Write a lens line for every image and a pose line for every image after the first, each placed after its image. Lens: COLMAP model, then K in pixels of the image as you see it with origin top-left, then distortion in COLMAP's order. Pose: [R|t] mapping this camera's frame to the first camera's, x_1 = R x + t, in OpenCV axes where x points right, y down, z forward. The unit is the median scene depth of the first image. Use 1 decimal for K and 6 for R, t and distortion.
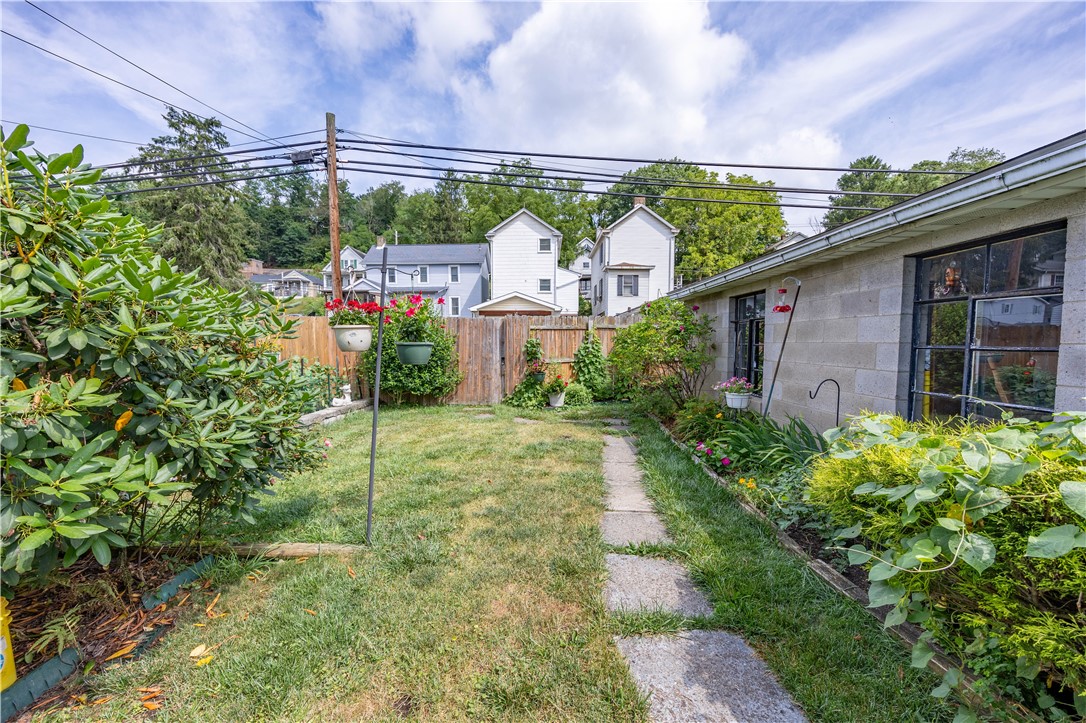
lens RADIAL K [[414.5, 0, 540.2], [0, 414.5, 363.0], [0, 0, 1]] dist [-0.002631, 0.000314]
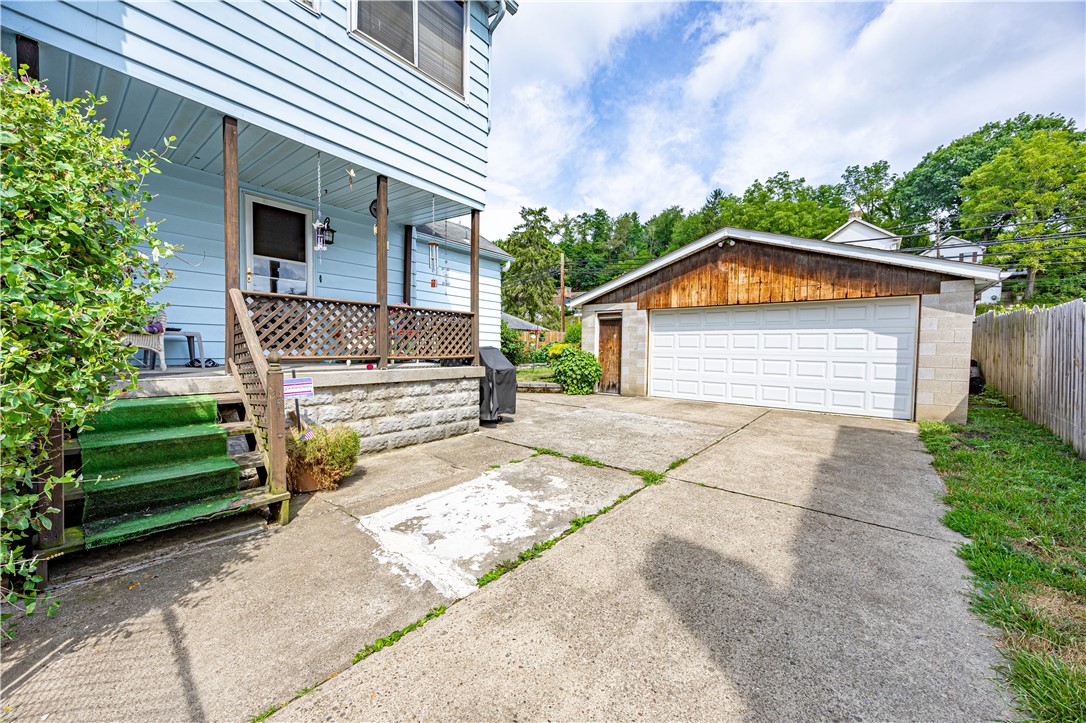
lens RADIAL K [[414.5, 0, 540.9], [0, 414.5, 354.9], [0, 0, 1]] dist [-0.002631, 0.000314]
pose [[0.780031, 0.023459, -0.625301, 0.224793], [-0.048523, 0.998556, -0.023067, 0.021586], [0.623857, 0.048335, 0.780043, -0.234054]]
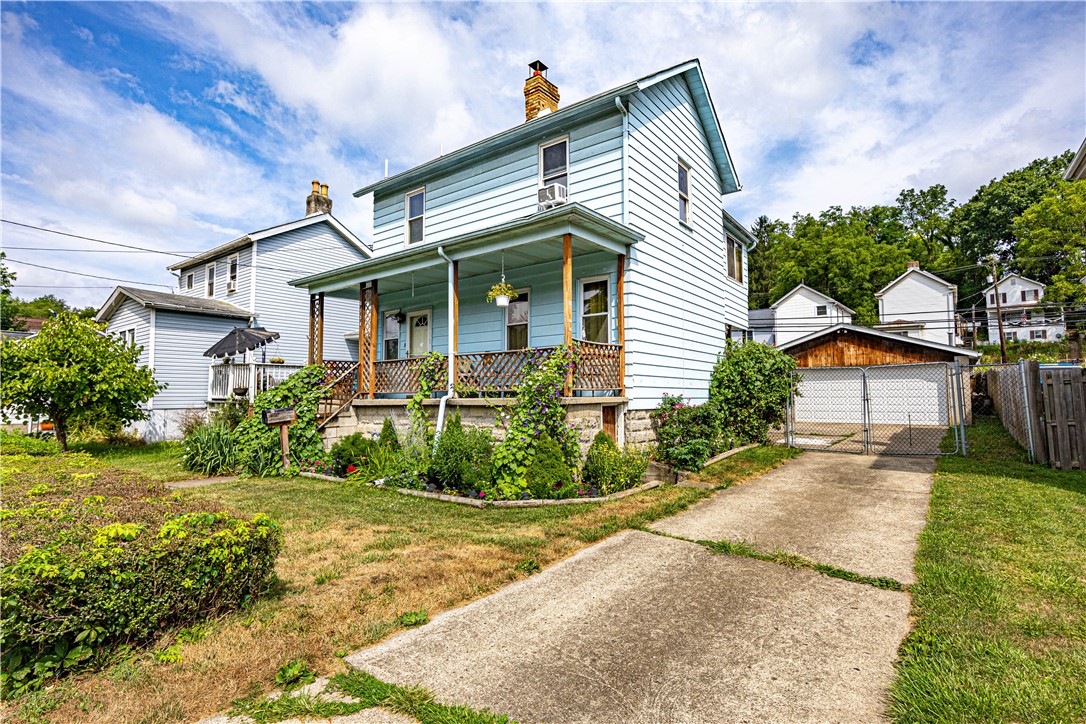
lens RADIAL K [[548.7, 0, 543.1], [0, 548.7, 358.9], [0, 0, 1]] dist [-0.003787, -0.003318]
pose [[0.802278, -0.045657, -0.595202, 0.243033], [-0.027583, 0.993171, -0.113364, 0.044952], [0.596313, 0.107367, 0.795539, -0.587072]]
